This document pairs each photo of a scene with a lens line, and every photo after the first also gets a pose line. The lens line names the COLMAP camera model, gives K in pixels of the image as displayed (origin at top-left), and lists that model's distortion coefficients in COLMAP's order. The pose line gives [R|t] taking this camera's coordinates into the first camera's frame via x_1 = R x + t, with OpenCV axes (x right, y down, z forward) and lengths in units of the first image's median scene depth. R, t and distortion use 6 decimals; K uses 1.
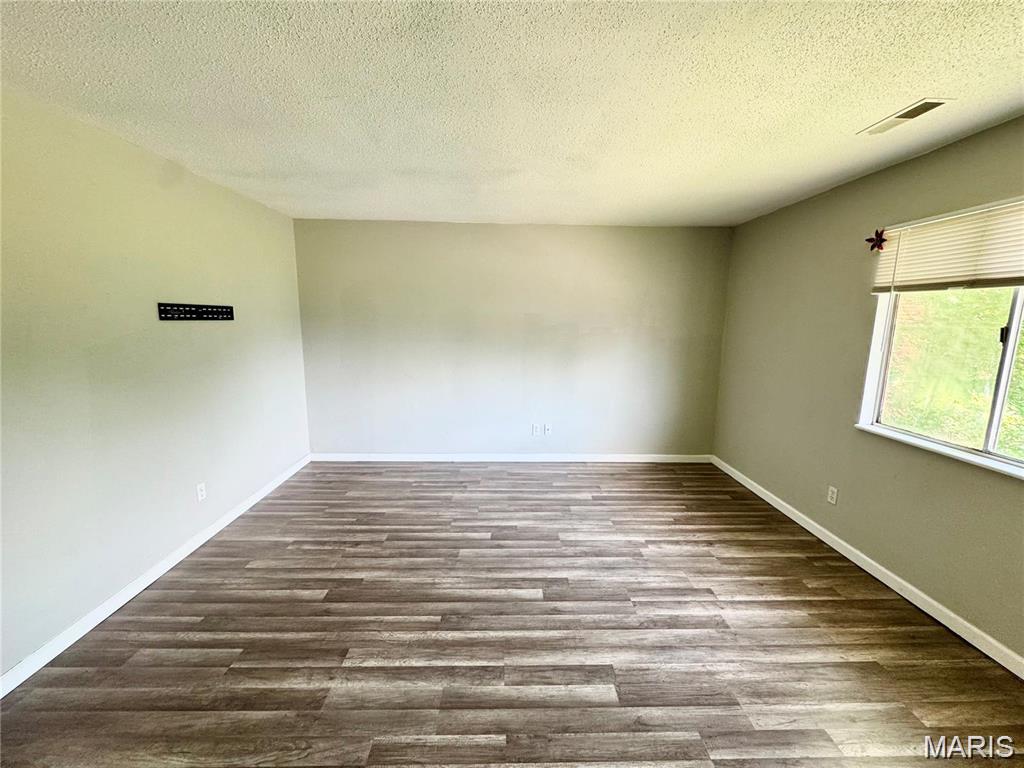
lens RADIAL K [[408.1, 0, 509.3], [0, 408.1, 384.0], [0, 0, 1]] dist [-0.004291, 0.000262]
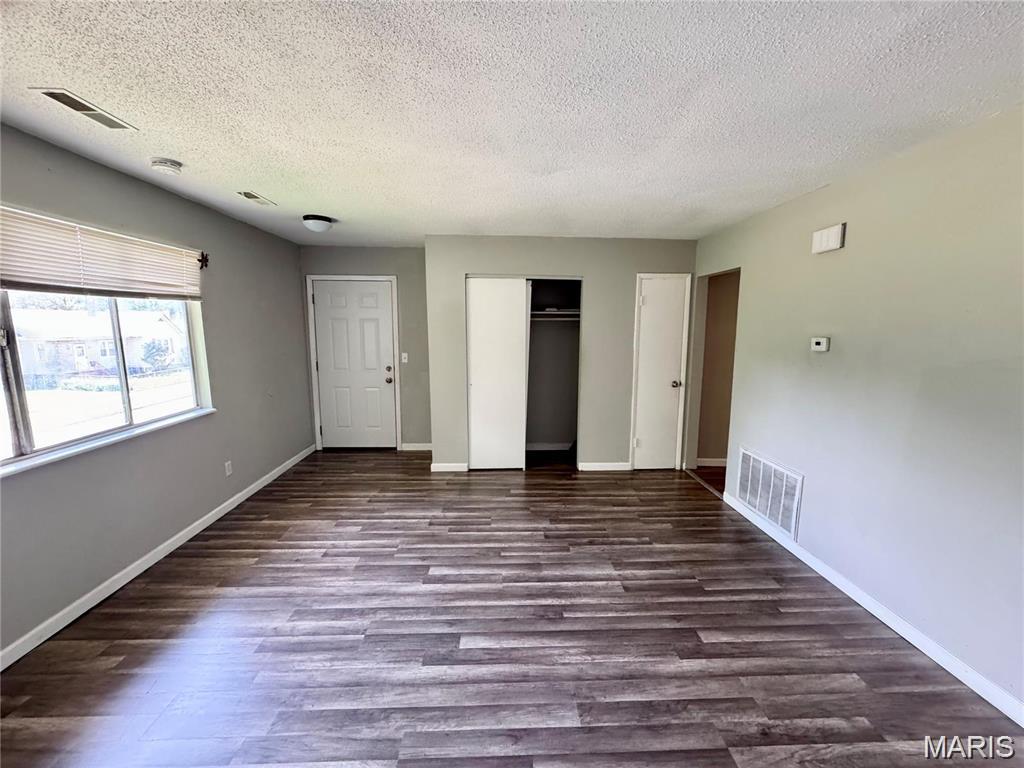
lens RADIAL K [[408.1, 0, 509.2], [0, 408.1, 381.3], [0, 0, 1]] dist [-0.004291, 0.000262]
pose [[-0.999661, -0.016197, -0.020382, 0.002845], [-0.021488, 0.955341, 0.294724, -0.264821], [0.014698, 0.295062, -0.955365, 1.564743]]
